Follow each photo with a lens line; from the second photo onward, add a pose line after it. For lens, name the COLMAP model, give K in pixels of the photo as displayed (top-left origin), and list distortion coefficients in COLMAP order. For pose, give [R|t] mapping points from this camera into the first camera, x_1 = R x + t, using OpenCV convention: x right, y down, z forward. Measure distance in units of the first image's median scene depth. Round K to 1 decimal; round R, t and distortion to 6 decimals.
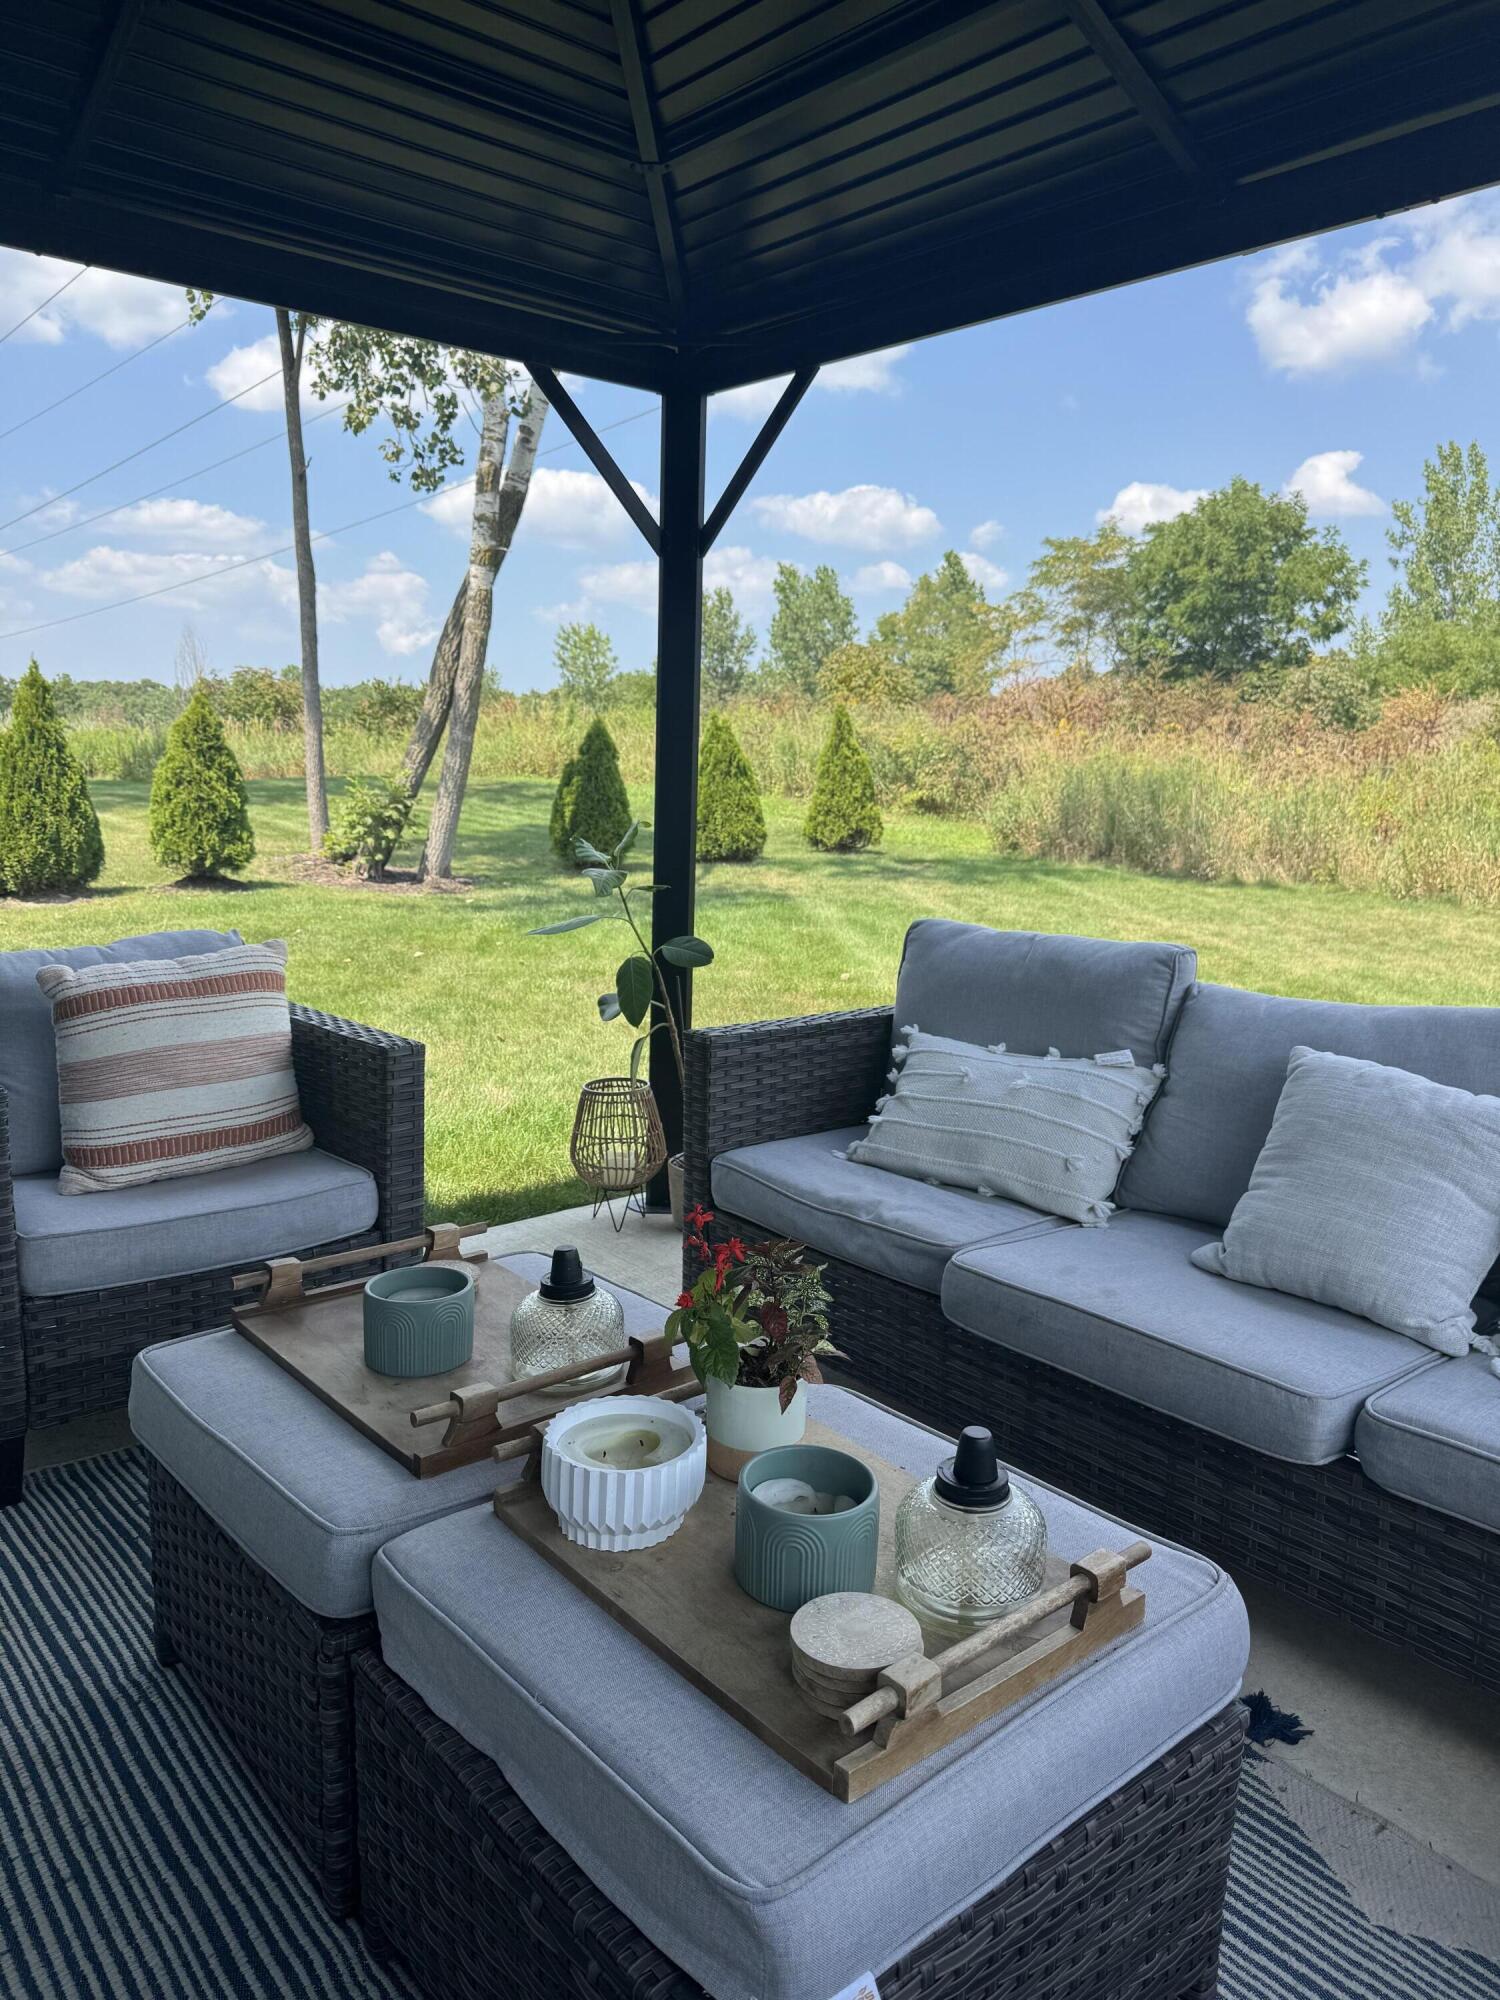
lens RADIAL K [[1403.5, 0, 750.0], [0, 1403.5, 1000.0], [0, 0, 1]] dist [0.103377, -0.000634]
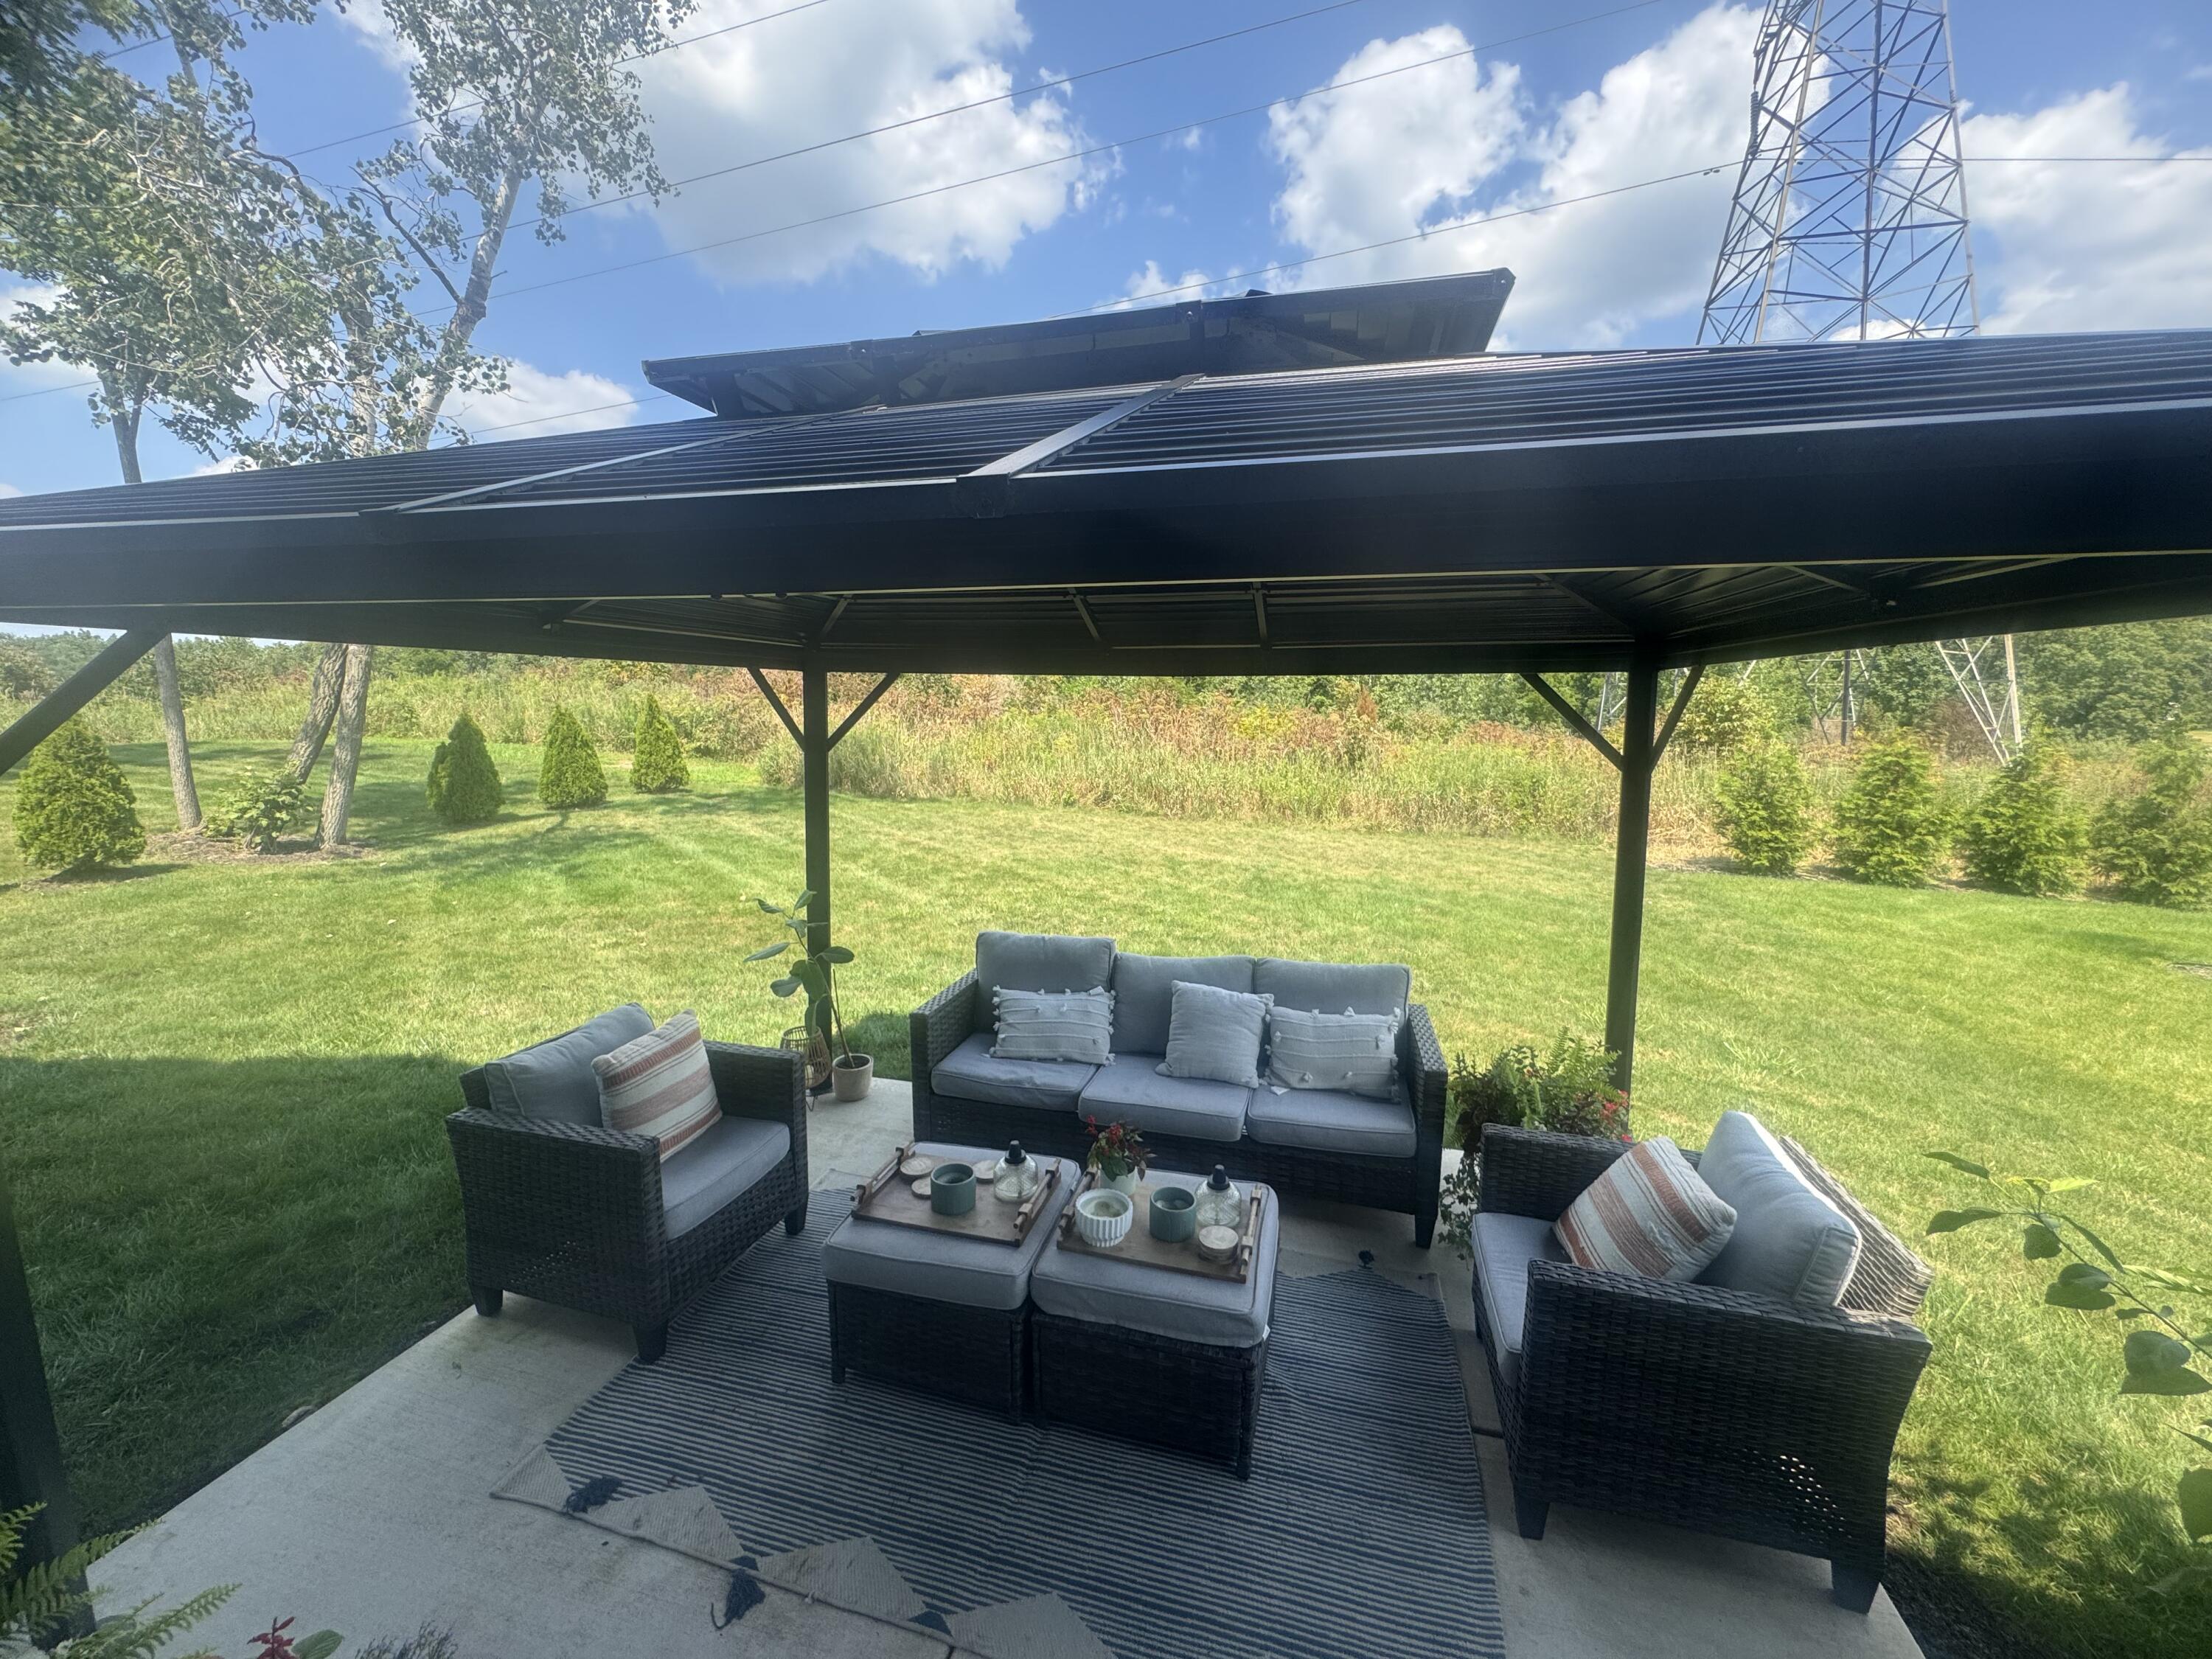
lens RADIAL K [[886.3, 0, 1106.0], [0, 886.3, 829.5], [0, 0, 1]] dist [-0.001506, -0.000164]
pose [[0.826882, -0.091434, 0.554892, -0.099469], [0.100977, 0.994798, 0.013448, -0.046121], [-0.553235, 0.044912, 0.831813, -0.049700]]
